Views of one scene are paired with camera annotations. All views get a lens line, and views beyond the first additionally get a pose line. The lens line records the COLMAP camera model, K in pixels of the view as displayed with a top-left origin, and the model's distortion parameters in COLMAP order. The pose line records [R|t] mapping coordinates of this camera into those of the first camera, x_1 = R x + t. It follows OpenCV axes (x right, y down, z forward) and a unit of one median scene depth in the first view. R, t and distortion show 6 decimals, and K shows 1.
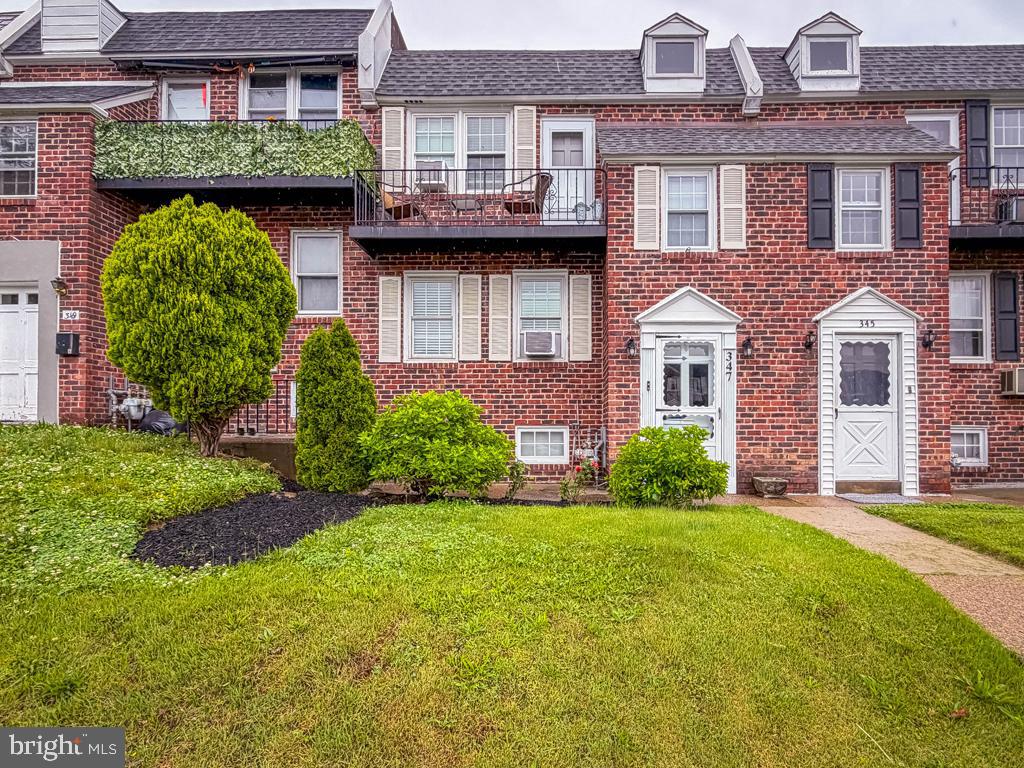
lens RADIAL K [[474.2, 0, 517.1], [0, 474.2, 381.7], [0, 0, 1]] dist [-0.001019, -0.000009]
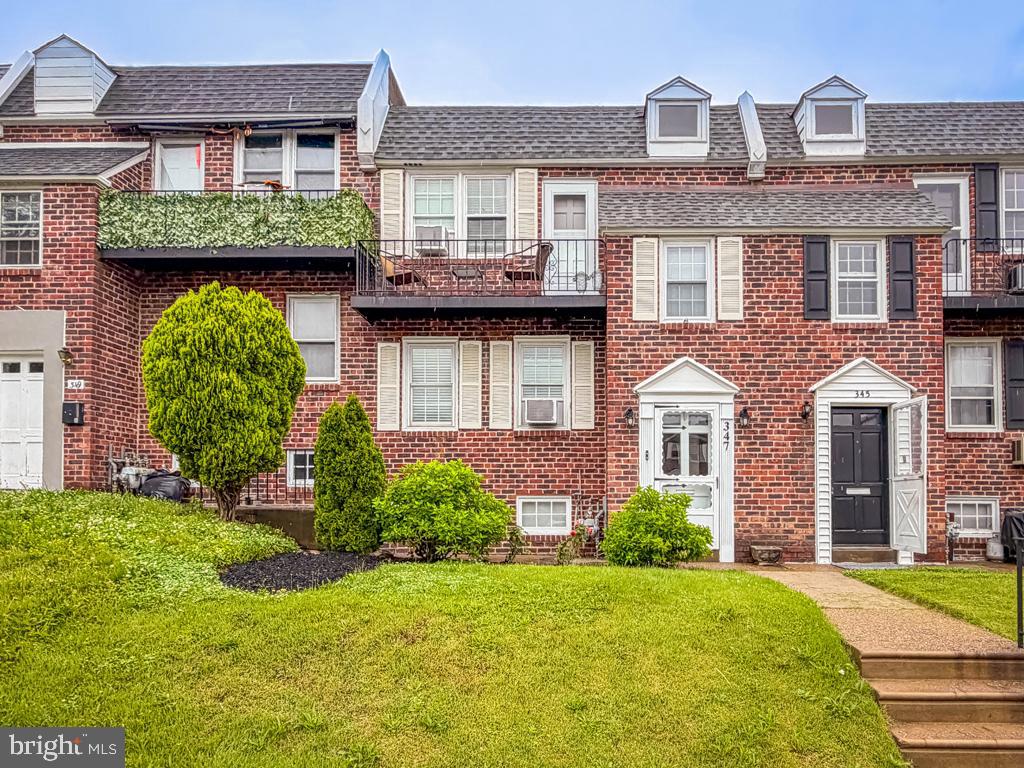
lens RADIAL K [[1172.6, 0, 512.0], [0, 1172.6, 384.0], [0, 0, 1]] dist [-0.001219, -0.005424]
pose [[0.999296, -0.001605, -0.037474, 0.080196], [0.000228, 0.999325, -0.036727, -0.049447], [0.037508, 0.036692, 0.998622, -1.459615]]
